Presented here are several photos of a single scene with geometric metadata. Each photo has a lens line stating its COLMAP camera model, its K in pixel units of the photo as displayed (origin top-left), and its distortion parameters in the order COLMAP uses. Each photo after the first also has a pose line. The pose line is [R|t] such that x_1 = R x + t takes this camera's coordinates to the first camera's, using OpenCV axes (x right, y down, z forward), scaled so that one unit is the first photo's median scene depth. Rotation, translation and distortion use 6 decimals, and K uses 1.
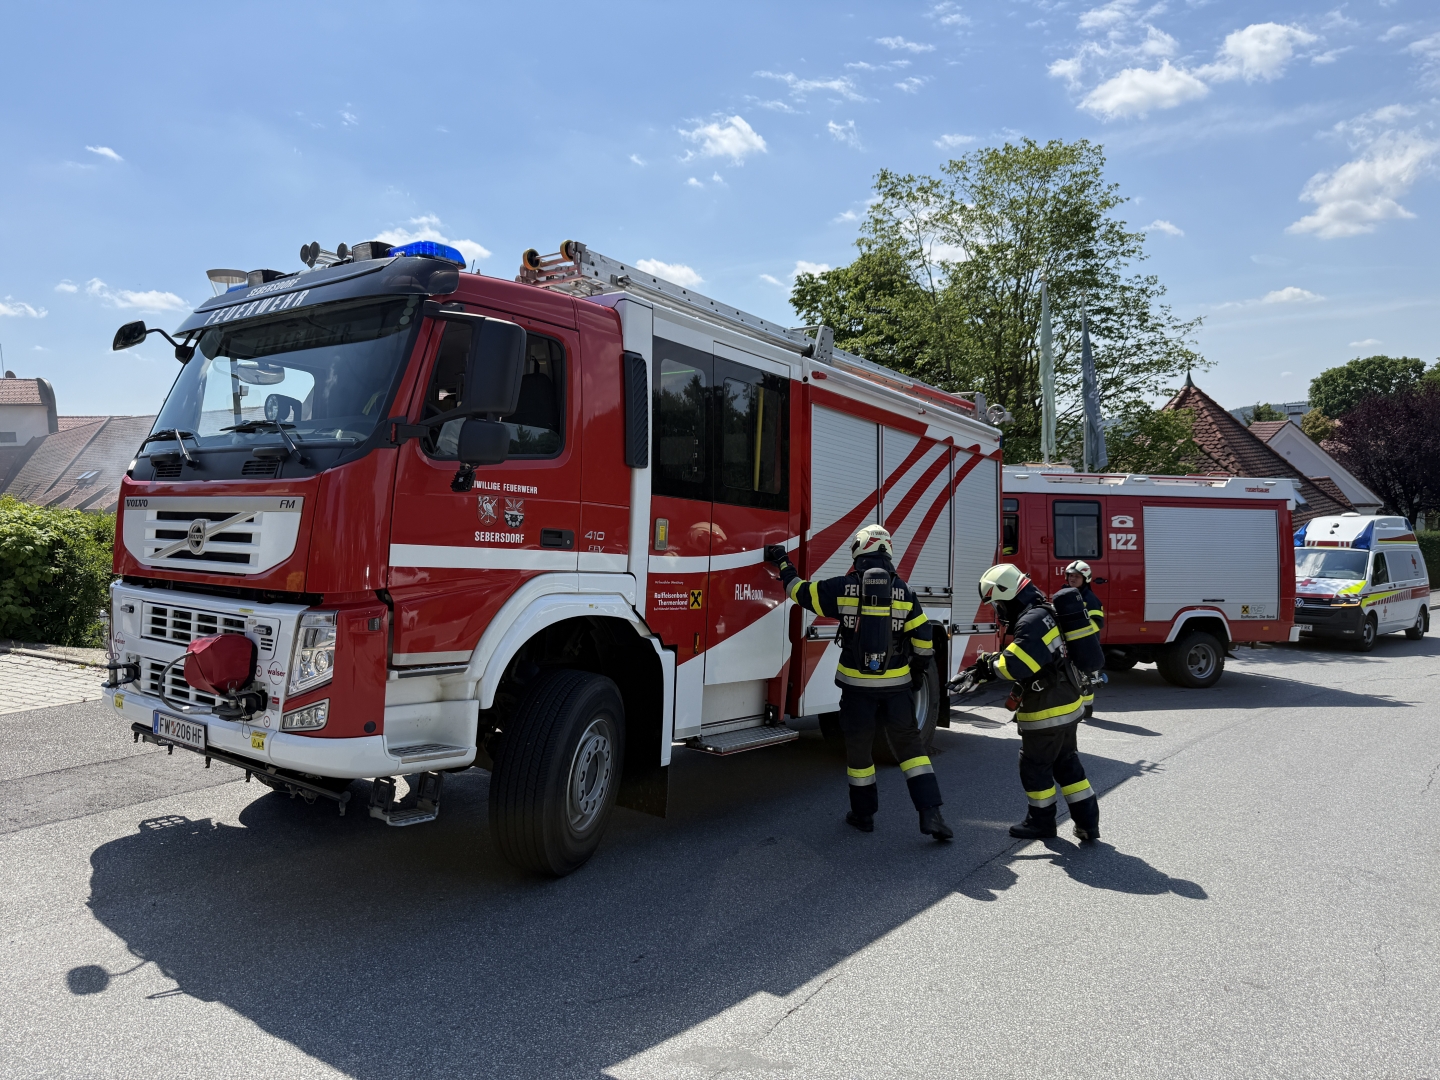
lens RADIAL K [[1026.3, 0, 689.5], [0, 1026.3, 539.1], [0, 0, 1]] dist [0.062653, -0.092482]
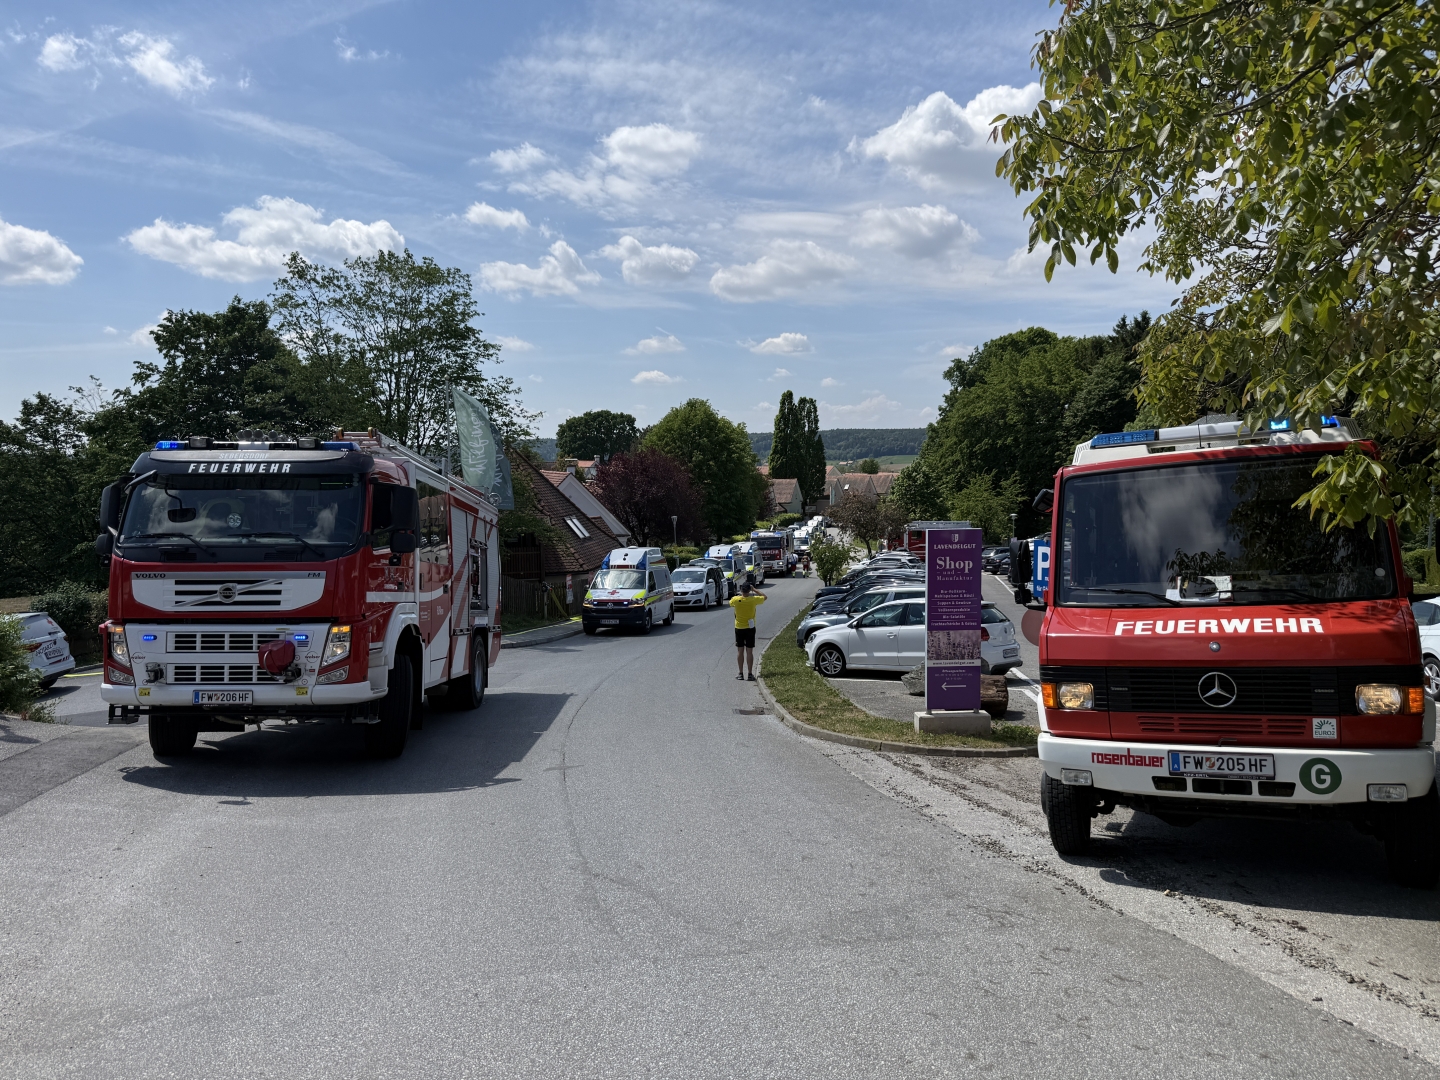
lens RADIAL K [[1027.0, 0, 708.0], [0, 1027.0, 541.6], [0, 0, 1]] dist [0.096034, -0.150755]
pose [[0.769797, -0.014679, 0.638120, -0.664075], [0.027628, 0.999565, -0.010336, -0.034324], [-0.637690, 0.025587, 0.769868, -0.659274]]
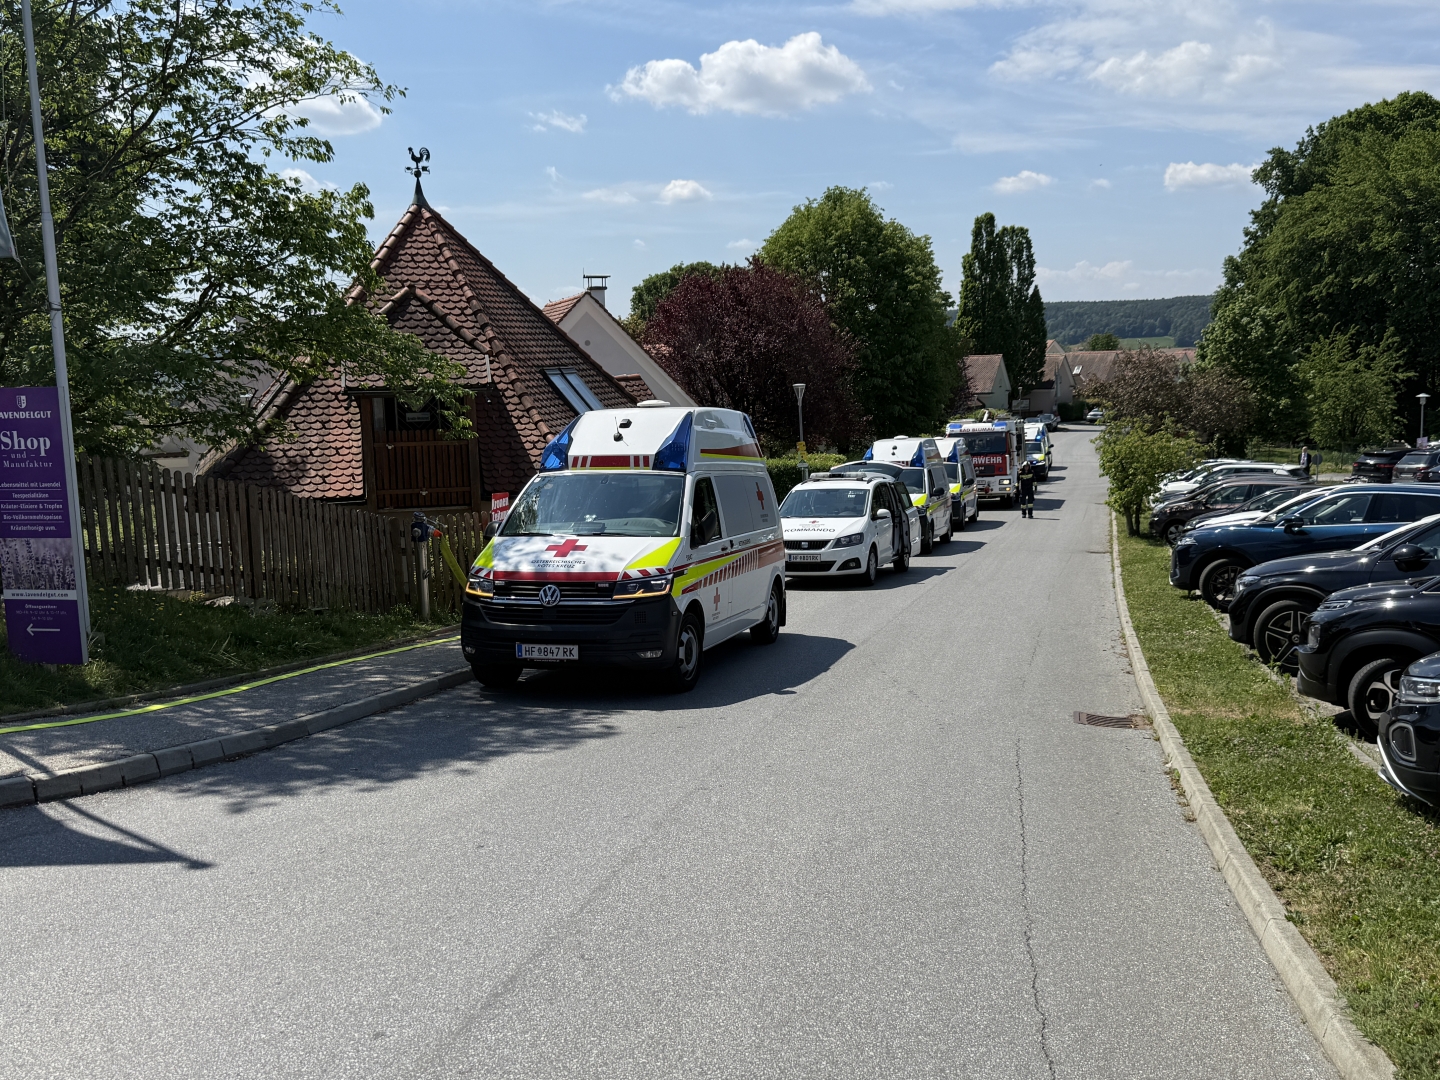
lens RADIAL K [[1385.7, 0, 720.0], [0, 1385.7, 540.0], [0, 0, 1]] dist [0.005018, 0.002843]
pose [[0.827888, -0.047291, 0.558896, 0.766009], [0.029453, 0.998730, 0.040878, 0.039449], [-0.560120, -0.017381, 0.828229, 1.137716]]
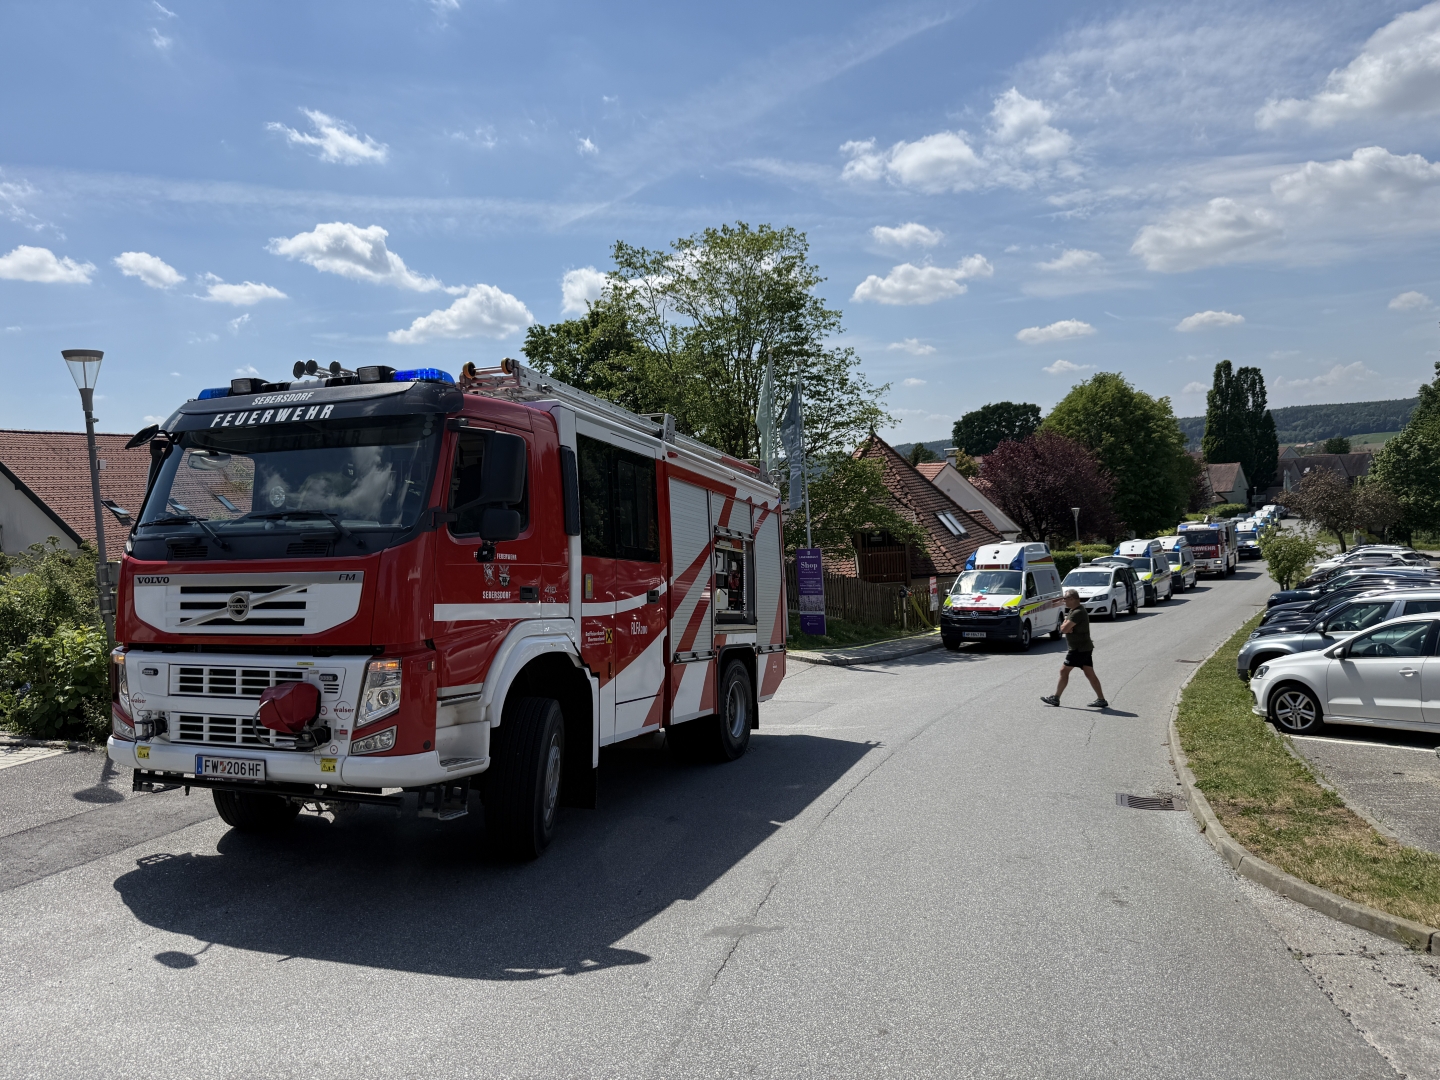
lens RADIAL K [[1027.0, 0, 708.0], [0, 1027.0, 541.6], [0, 0, 1]] dist [0.096034, -0.150755]
pose [[0.953545, -0.031396, 0.299612, -0.208311], [0.041556, 0.998755, -0.027599, -0.014405], [-0.298372, 0.038768, 0.953662, -0.216399]]
